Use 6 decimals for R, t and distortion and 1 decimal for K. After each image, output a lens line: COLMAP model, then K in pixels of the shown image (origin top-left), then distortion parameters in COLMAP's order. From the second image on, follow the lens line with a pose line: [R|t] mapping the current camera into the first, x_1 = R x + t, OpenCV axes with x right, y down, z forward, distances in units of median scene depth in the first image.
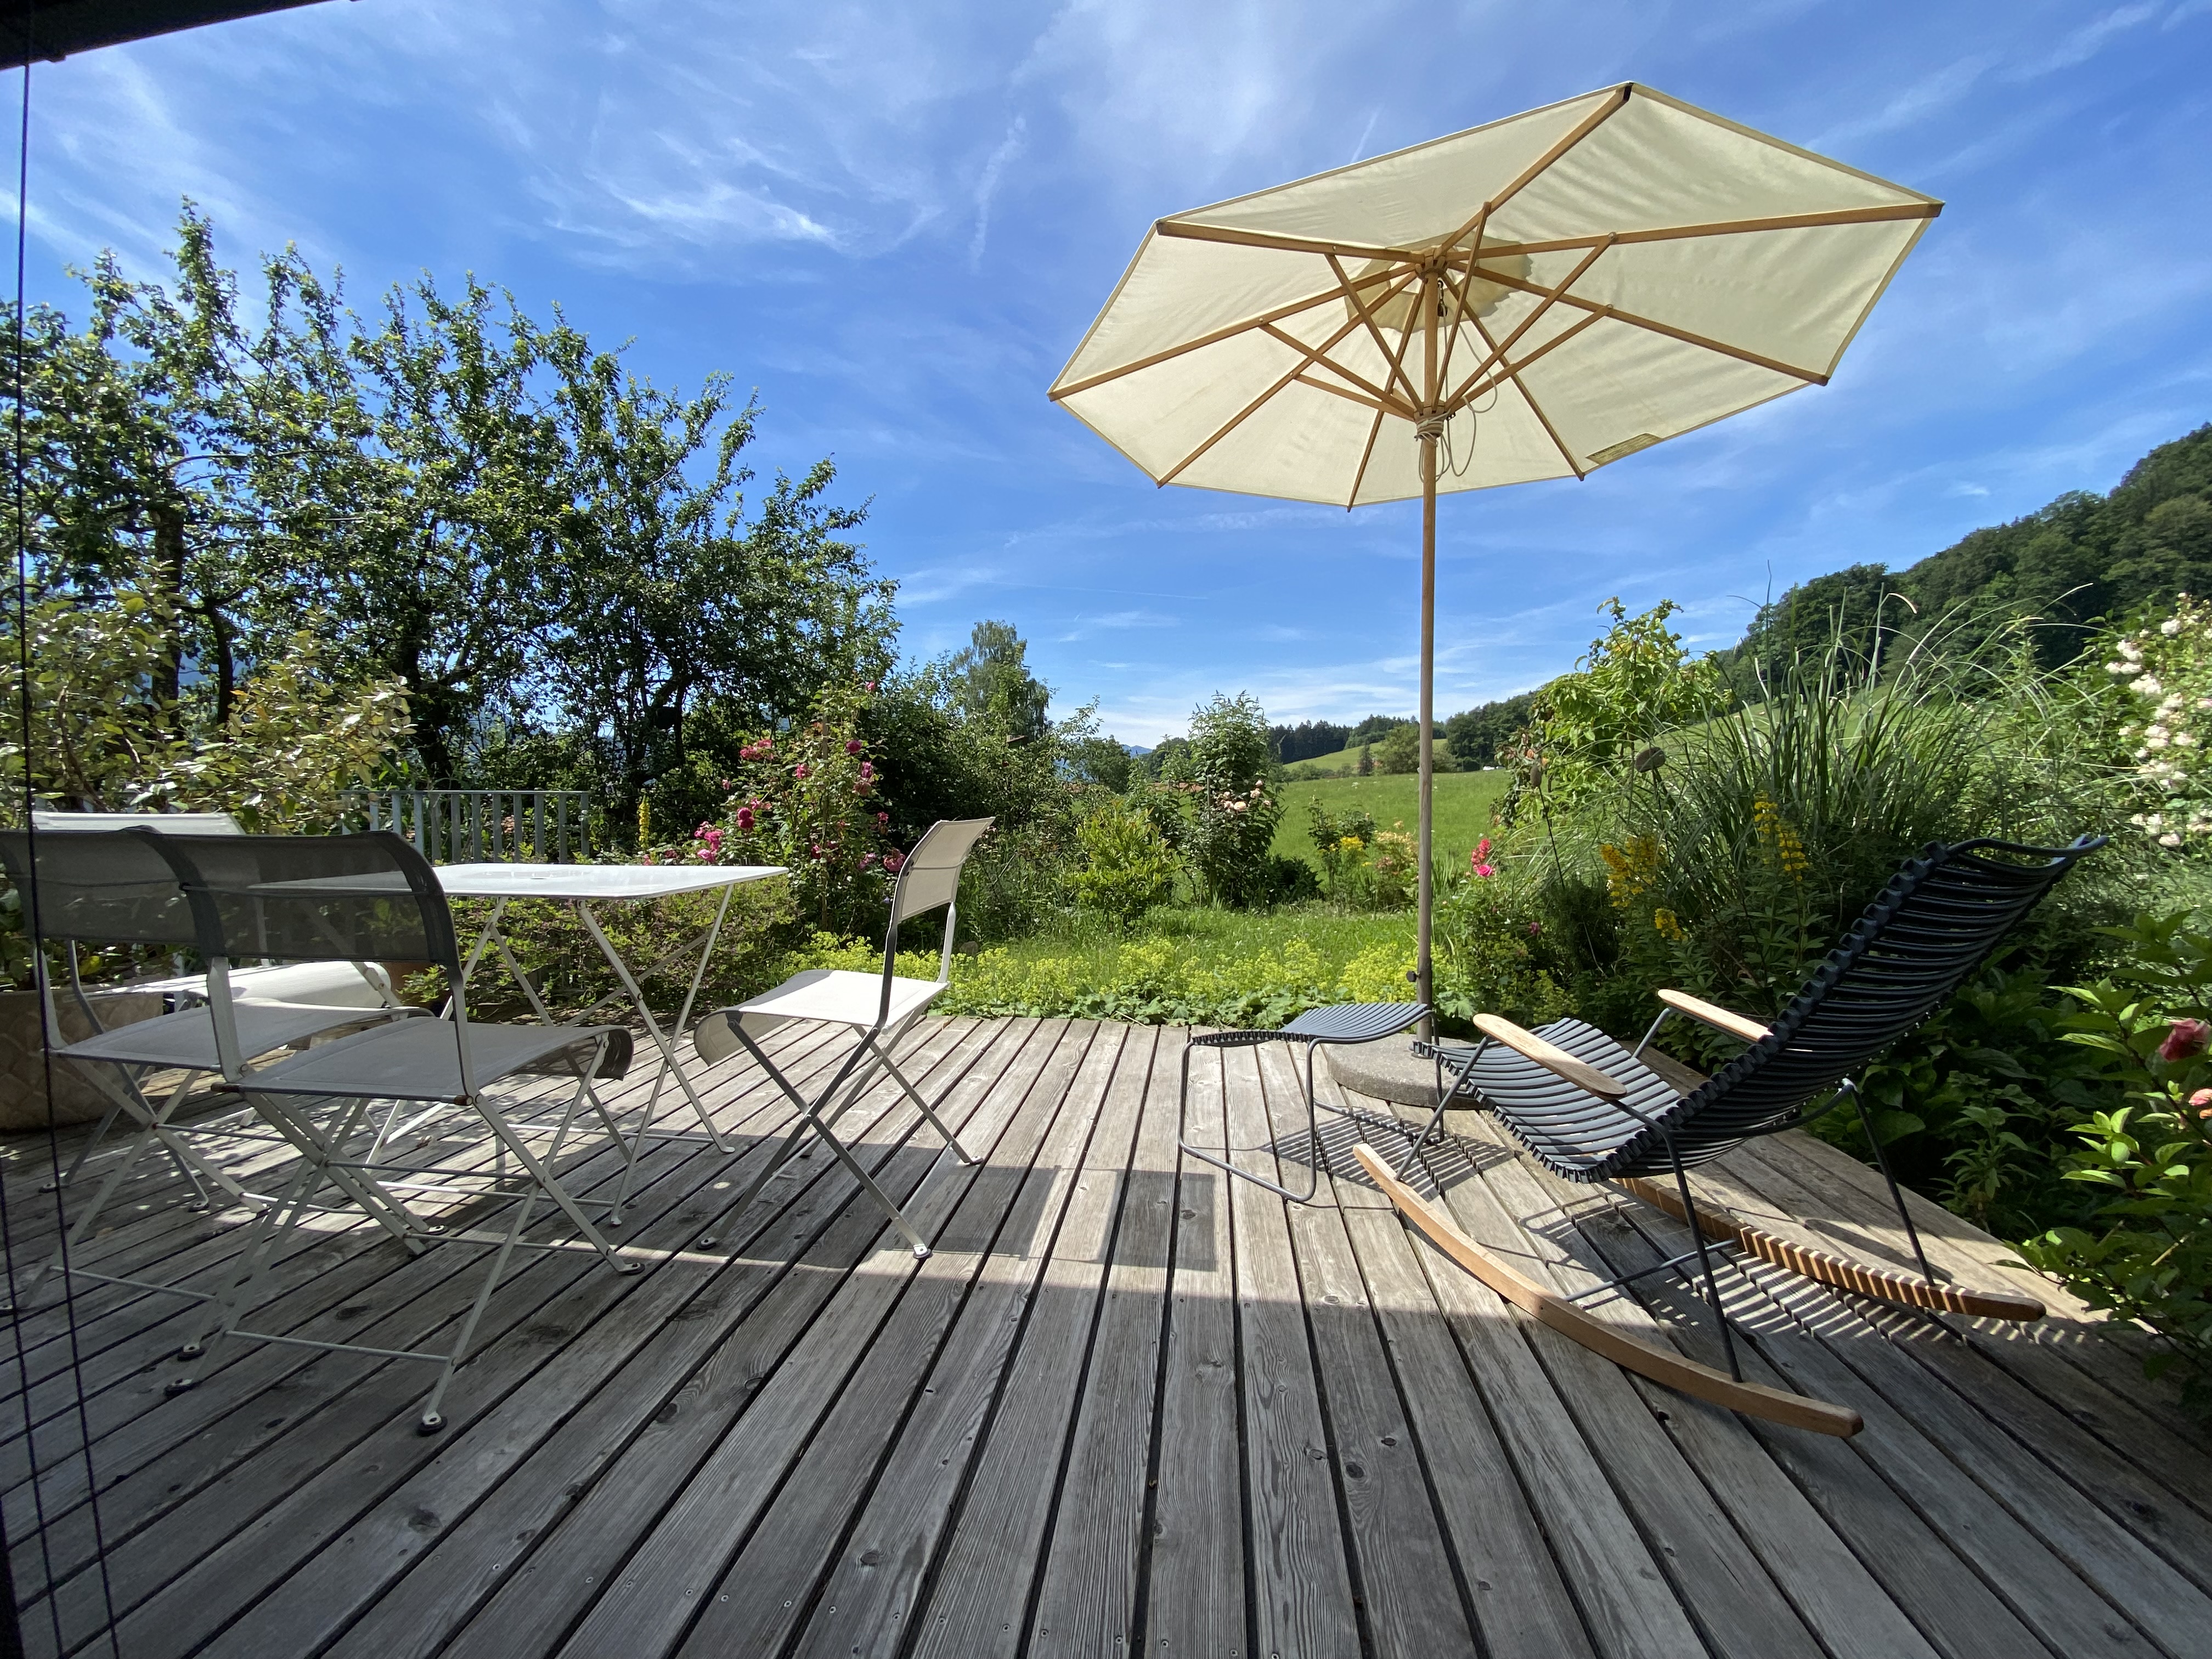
lens RADIAL K [[897.6, 0, 1106.0], [0, 897.6, 829.5], [0, 0, 1]] dist [0.000975, -0.012945]
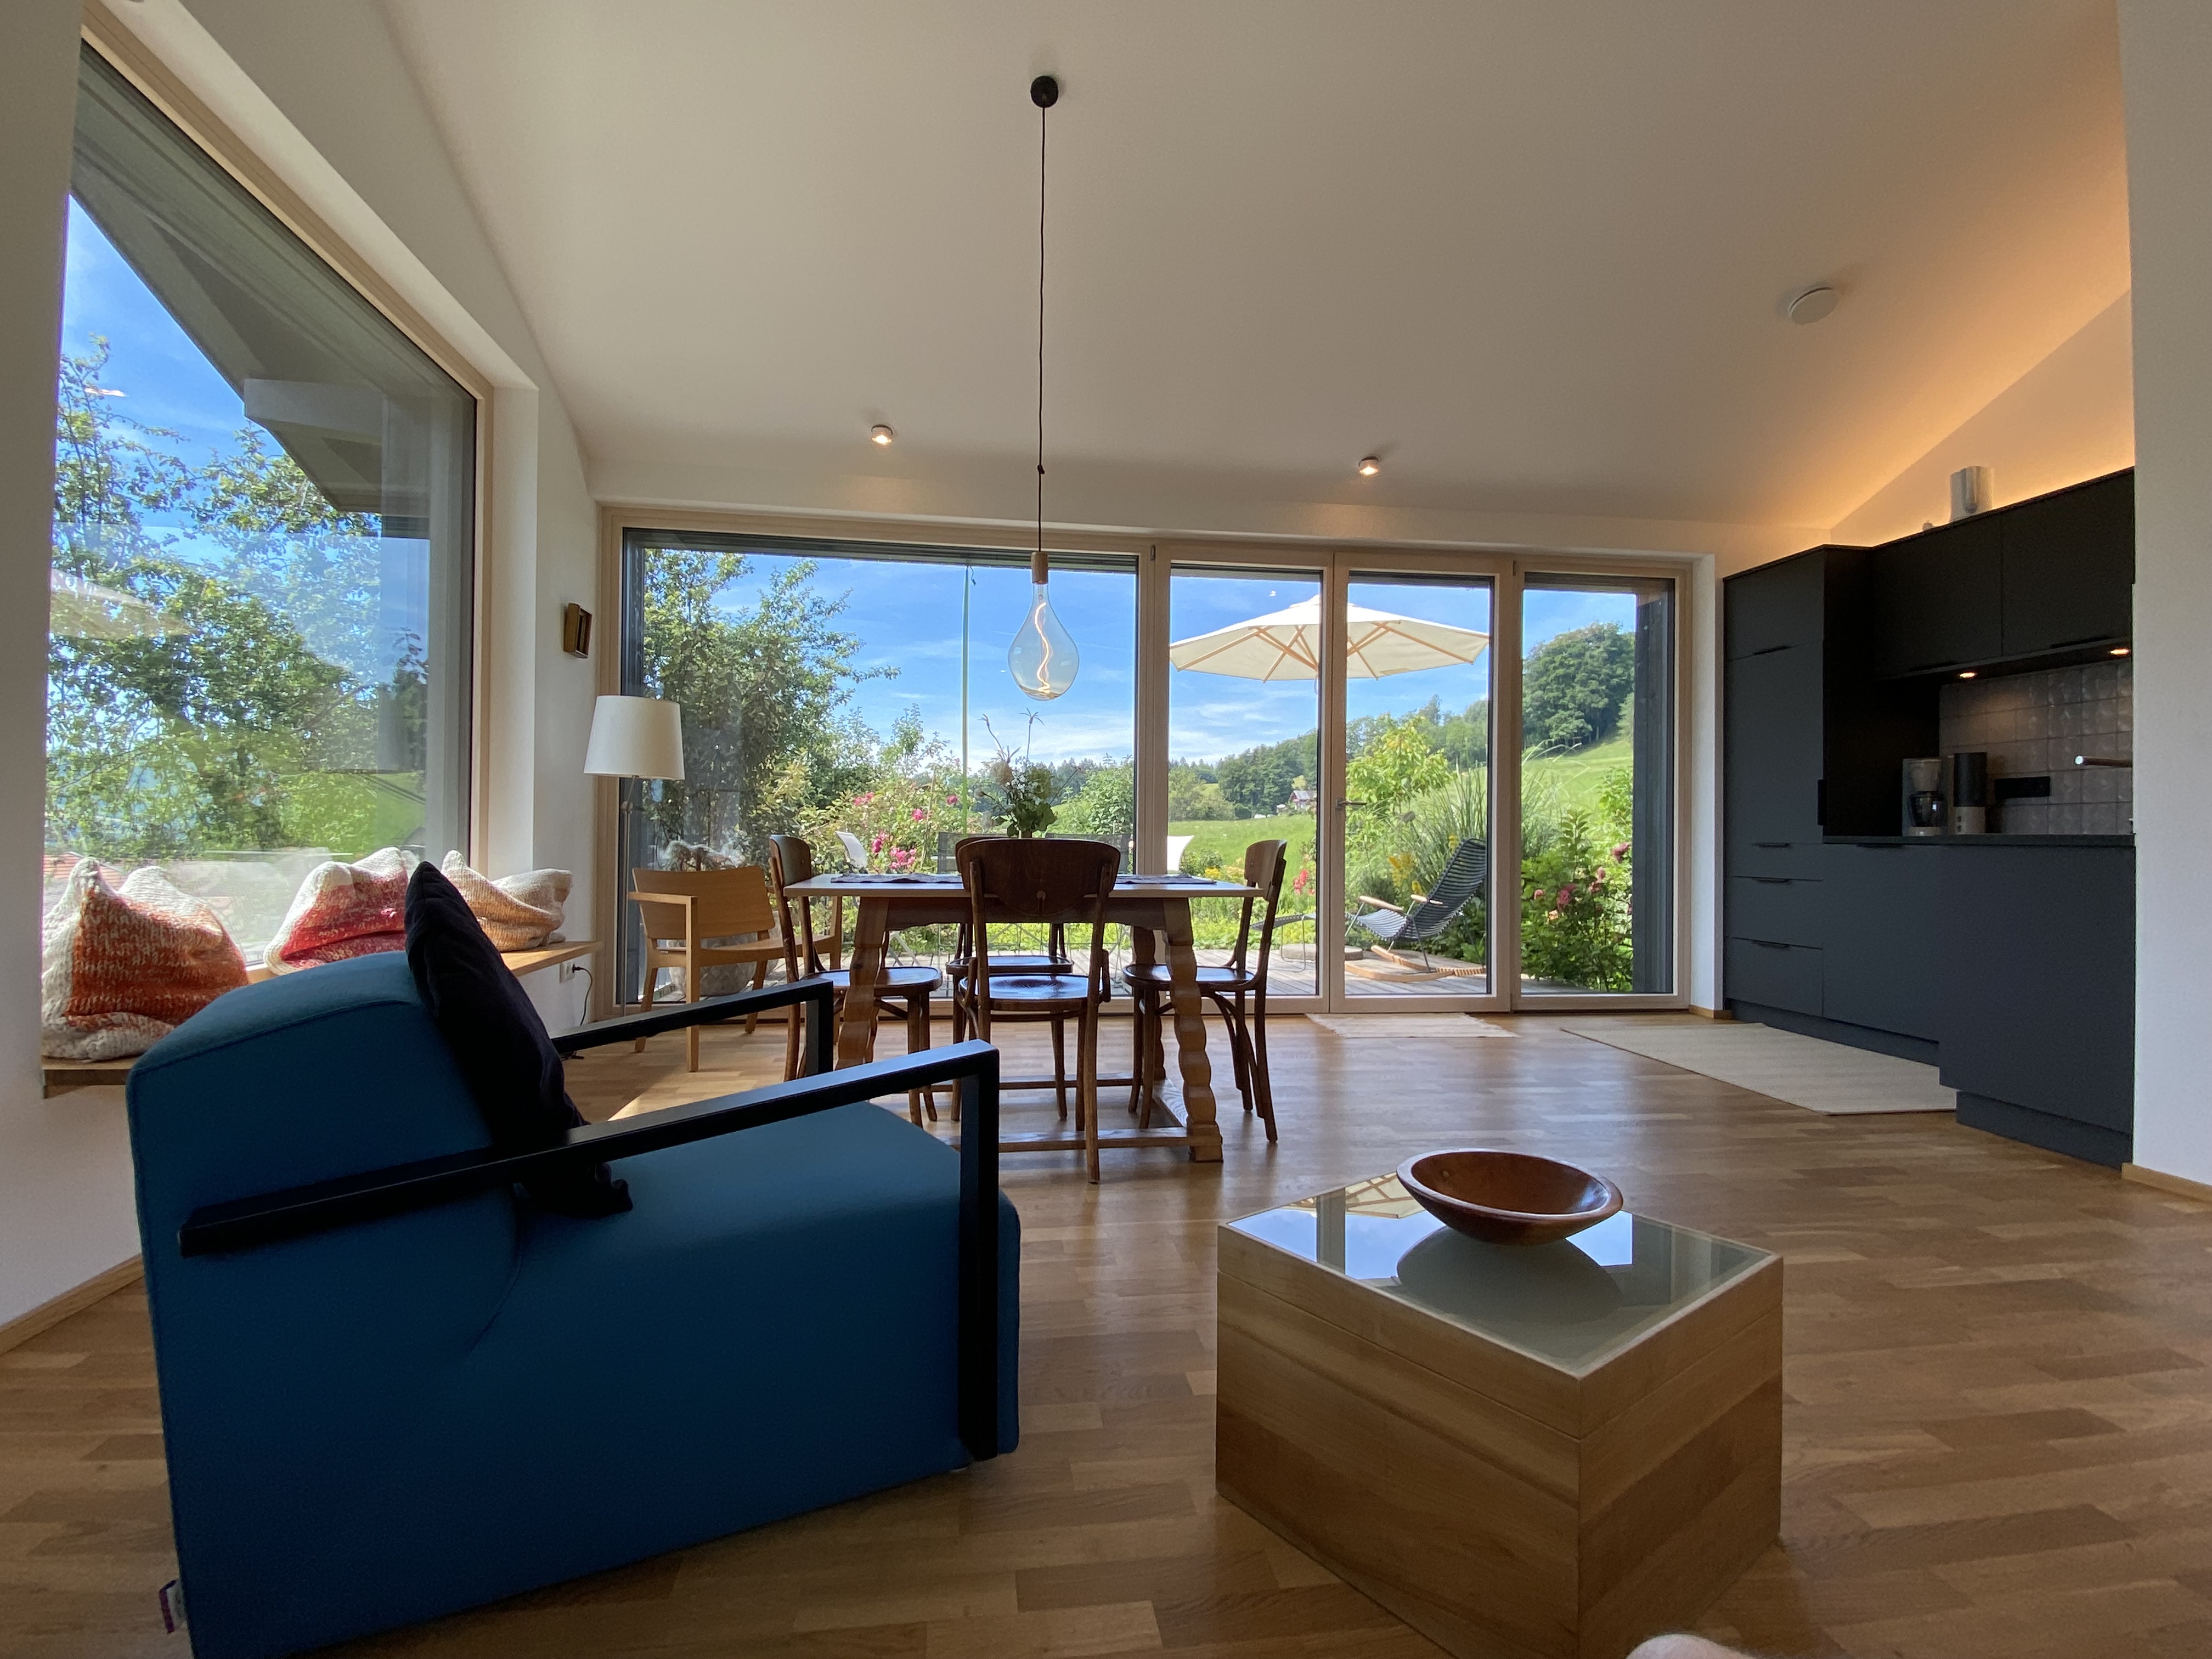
lens RADIAL K [[1039.2, 0, 1110.9], [0, 1039.2, 838.1], [0, 0, 1]] dist [0.063437, -0.078365]
pose [[0.965894, 0.008815, 0.258787, -0.374413], [0.002271, 0.999094, -0.042508, 0.038718], [-0.258927, 0.041646, 0.964999, -0.631199]]
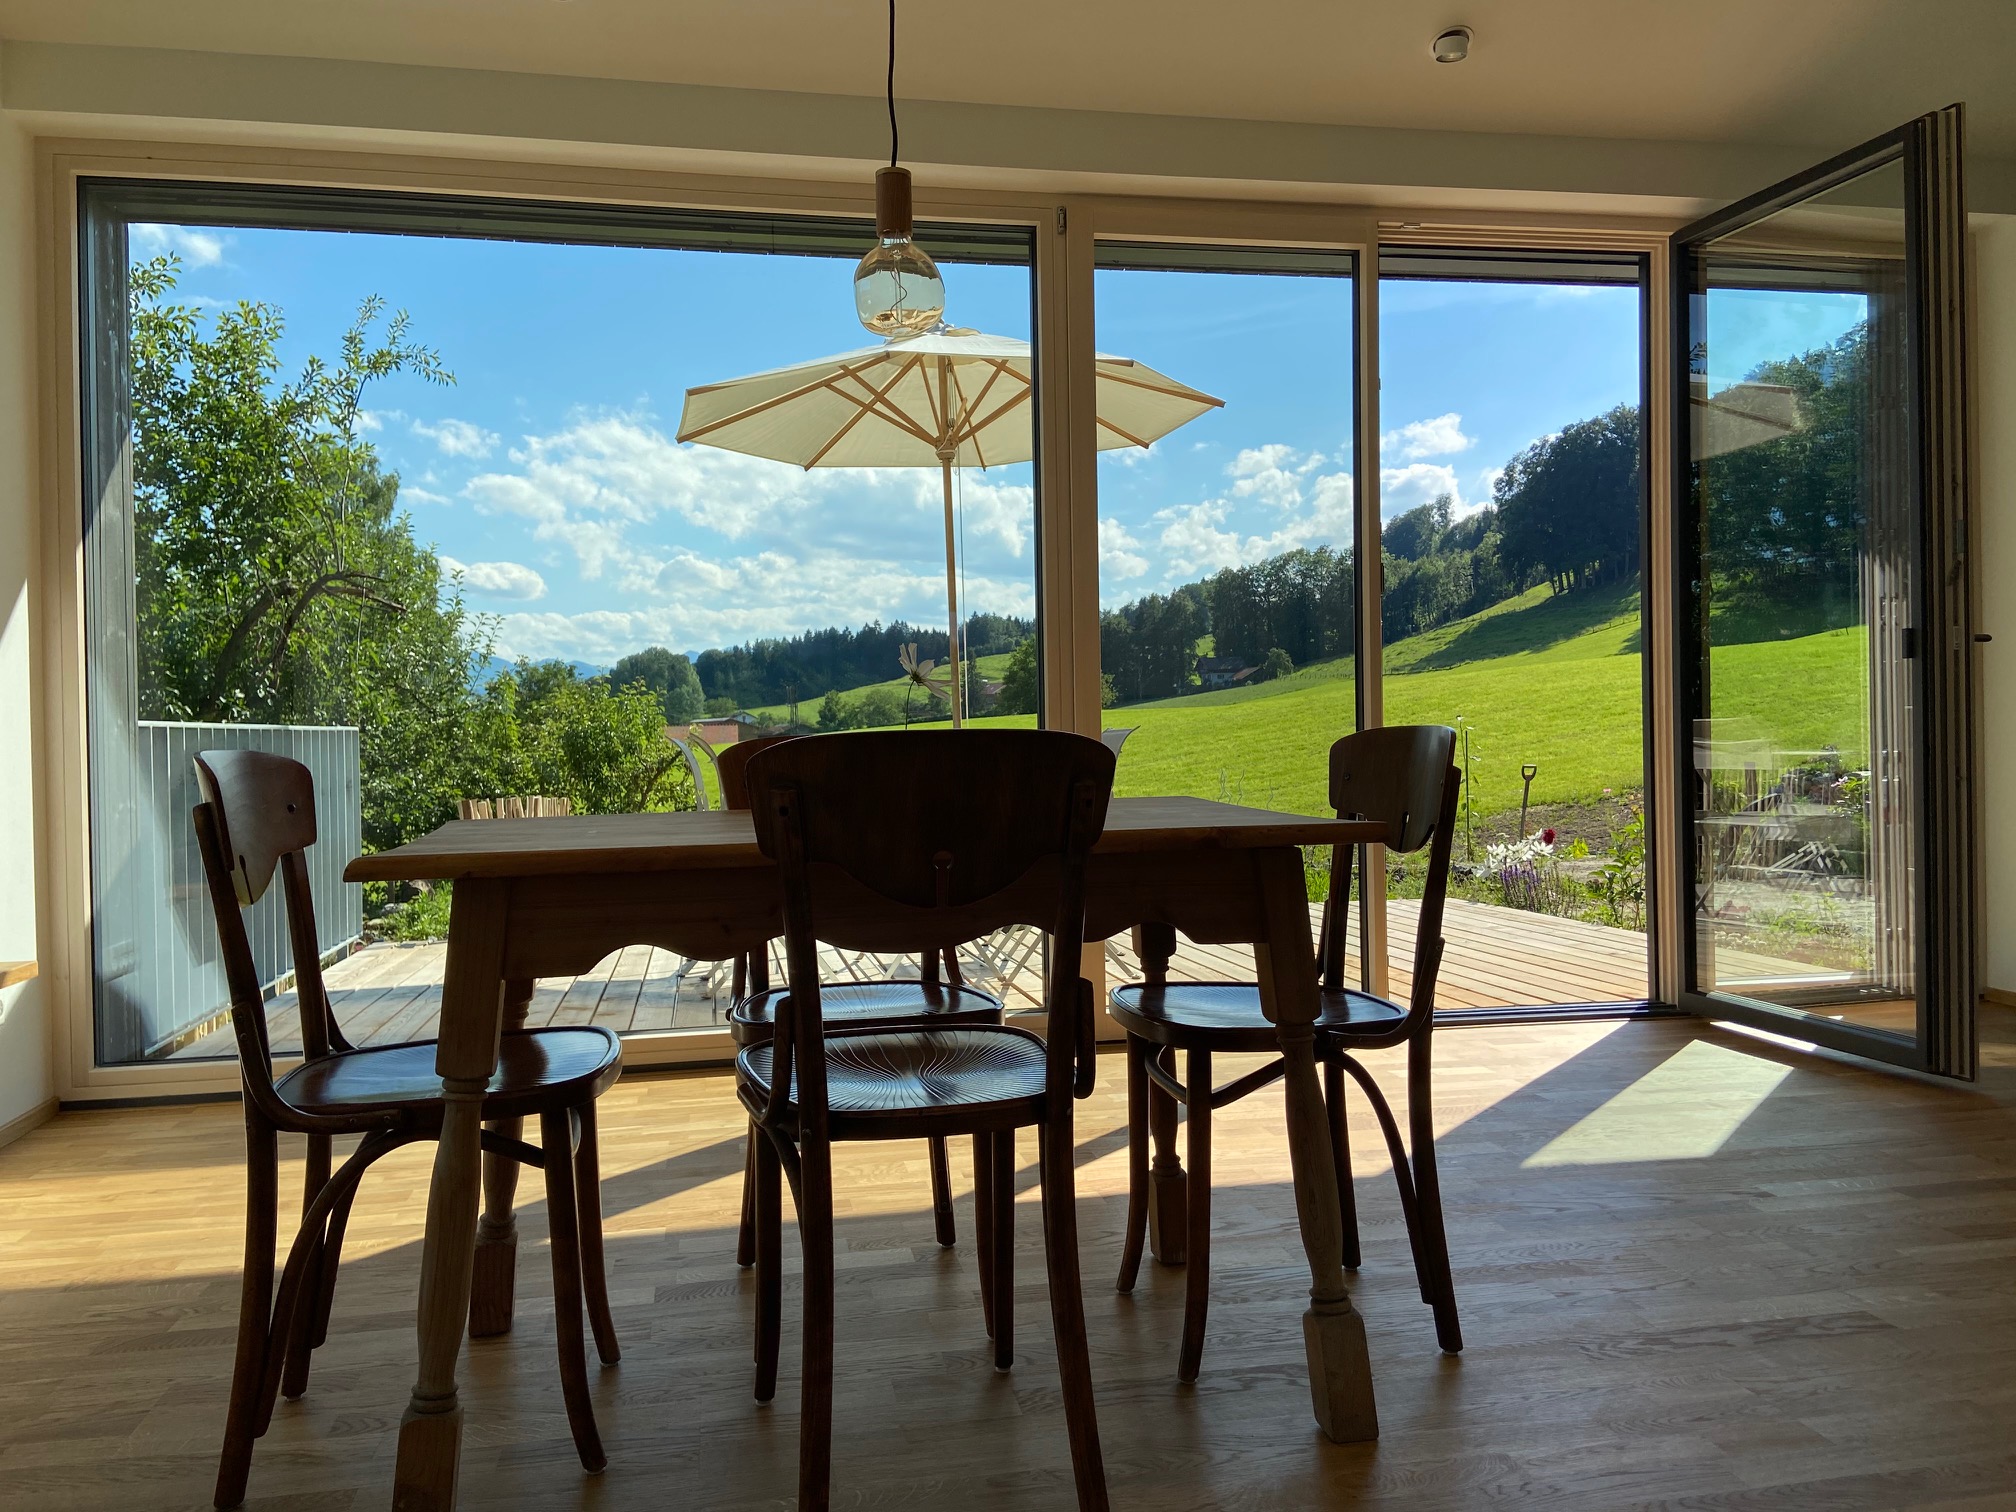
lens RADIAL K [[1496.8, 0, 1034.3], [0, 1496.8, 751.6], [0, 0, 1]] dist [0.080647, 0.000639]
pose [[0.947016, -0.016210, 0.320776, -0.361089], [0.026724, 0.999239, -0.028401, 0.033038], [-0.320072, 0.035468, 0.946729, -0.478045]]
